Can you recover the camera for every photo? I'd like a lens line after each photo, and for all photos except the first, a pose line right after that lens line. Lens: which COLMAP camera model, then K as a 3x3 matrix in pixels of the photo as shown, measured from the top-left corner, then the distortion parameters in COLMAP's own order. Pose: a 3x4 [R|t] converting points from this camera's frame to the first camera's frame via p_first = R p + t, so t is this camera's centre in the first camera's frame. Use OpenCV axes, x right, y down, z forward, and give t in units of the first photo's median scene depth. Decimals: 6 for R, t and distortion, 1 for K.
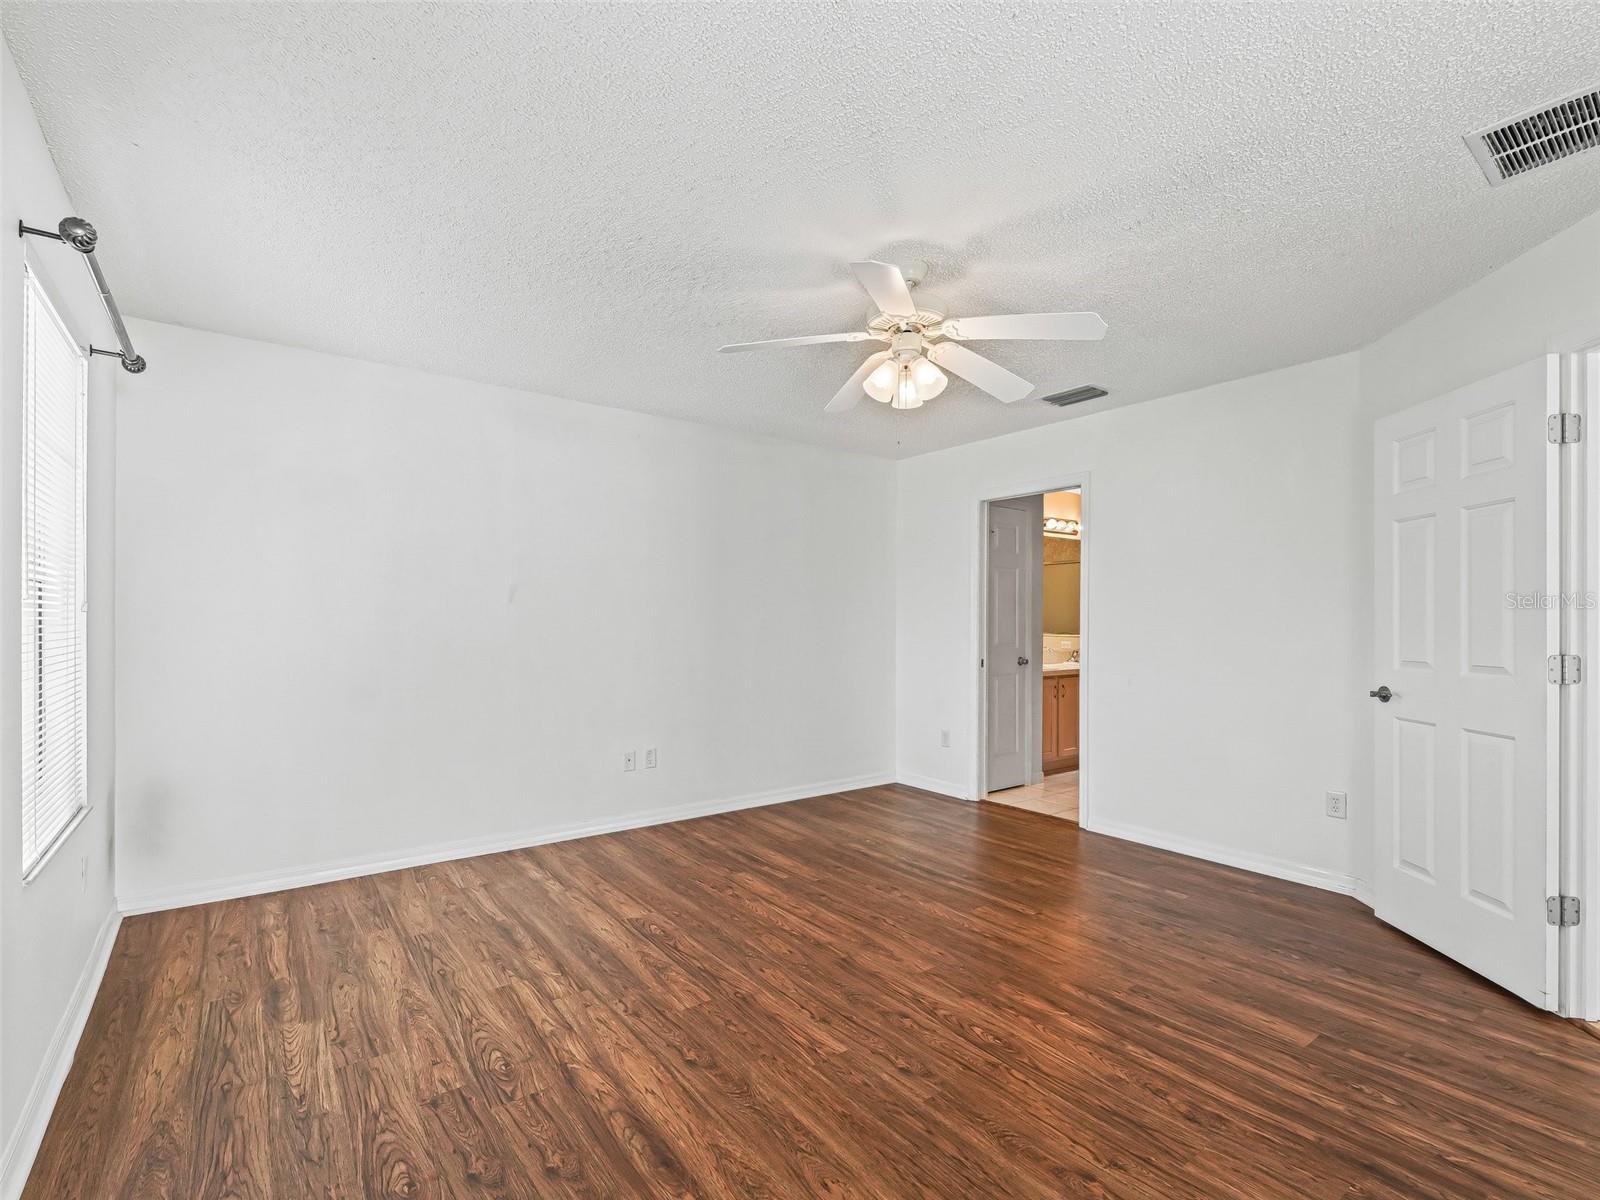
lens RADIAL K [[749.3, 0, 812.0], [0, 749.3, 615.5], [0, 0, 1]] dist [0.010025, -0.002661]
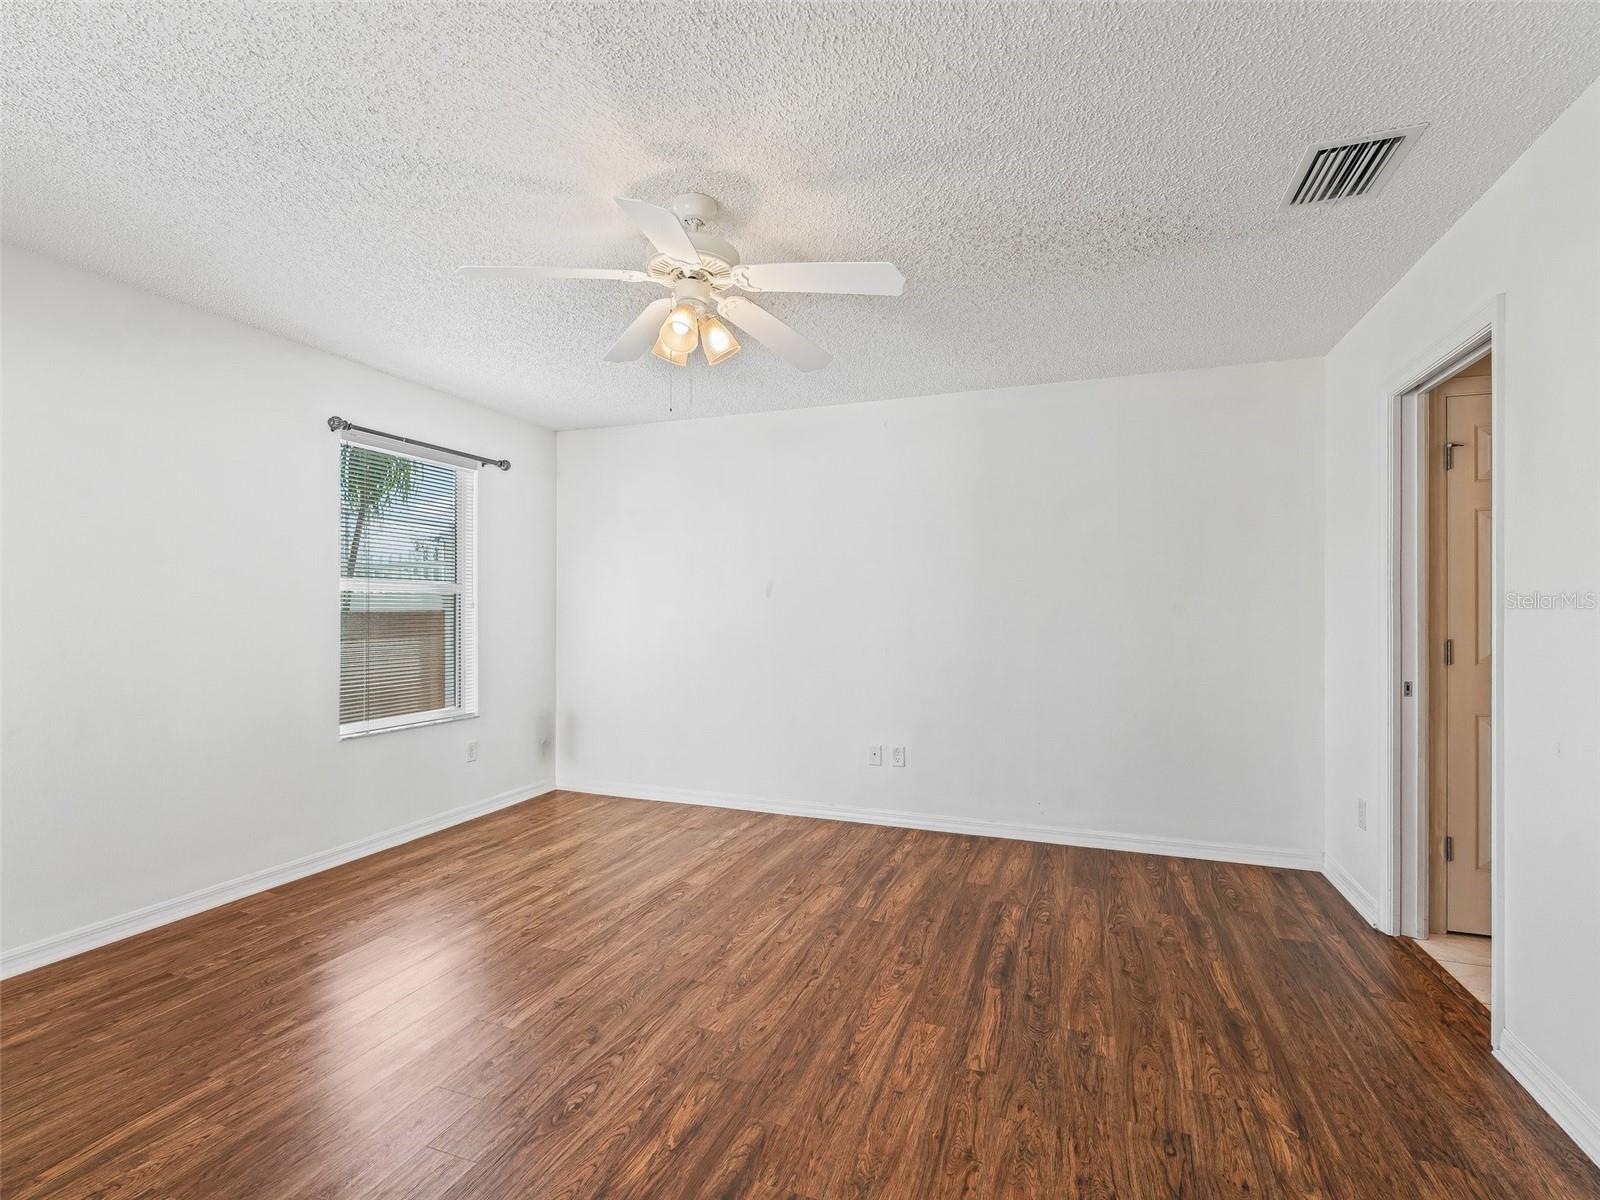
lens RADIAL K [[758.4, 0, 786.2], [0, 758.4, 594.3], [0, 0, 1]] dist [0.001119, -0.001511]
pose [[0.523457, -0.021667, -0.851777, 0.875270], [0.006393, 0.999748, -0.021502, 0.002104], [0.852028, 0.005810, 0.523464, 0.585539]]
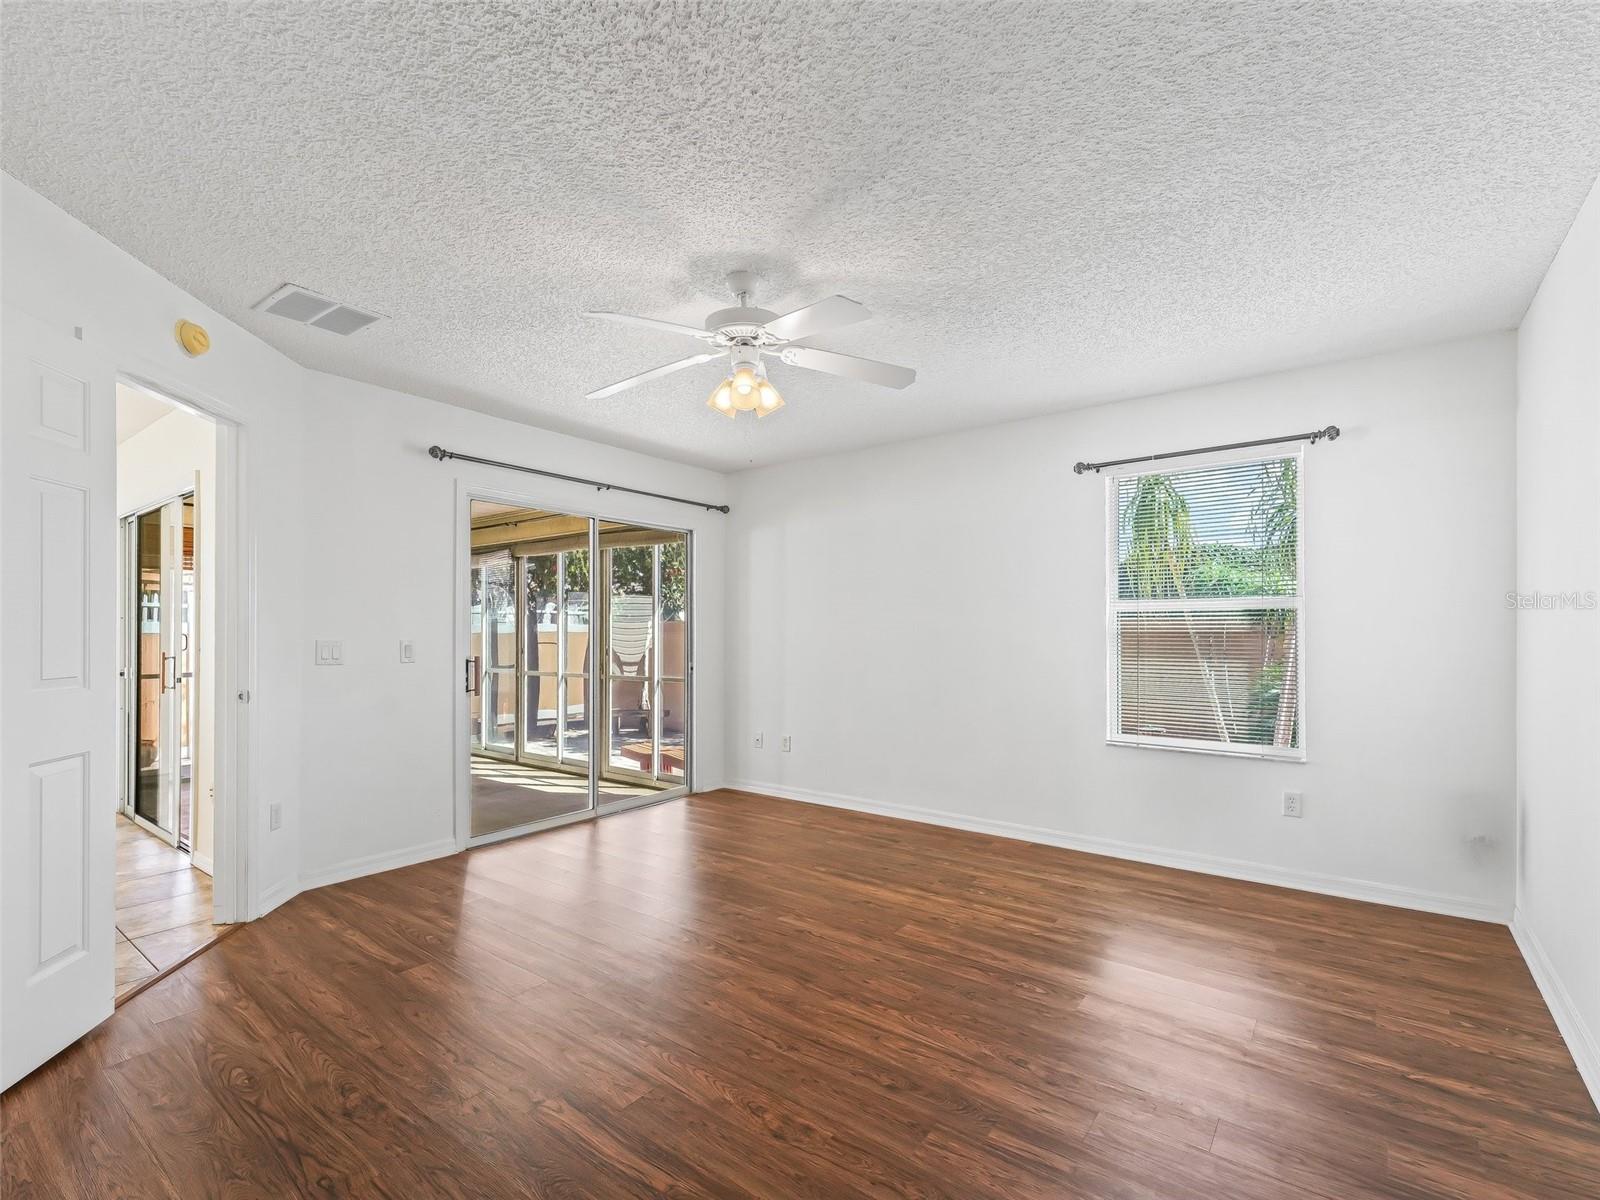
lens RADIAL K [[749.3, 0, 812.0], [0, 749.3, 615.5], [0, 0, 1]] dist [0.010025, -0.002661]
pose [[-0.966742, -0.009825, -0.255564, 0.278888], [-0.002078, 0.999531, -0.030566, 0.015606], [0.255745, -0.029018, -0.966309, 1.883248]]
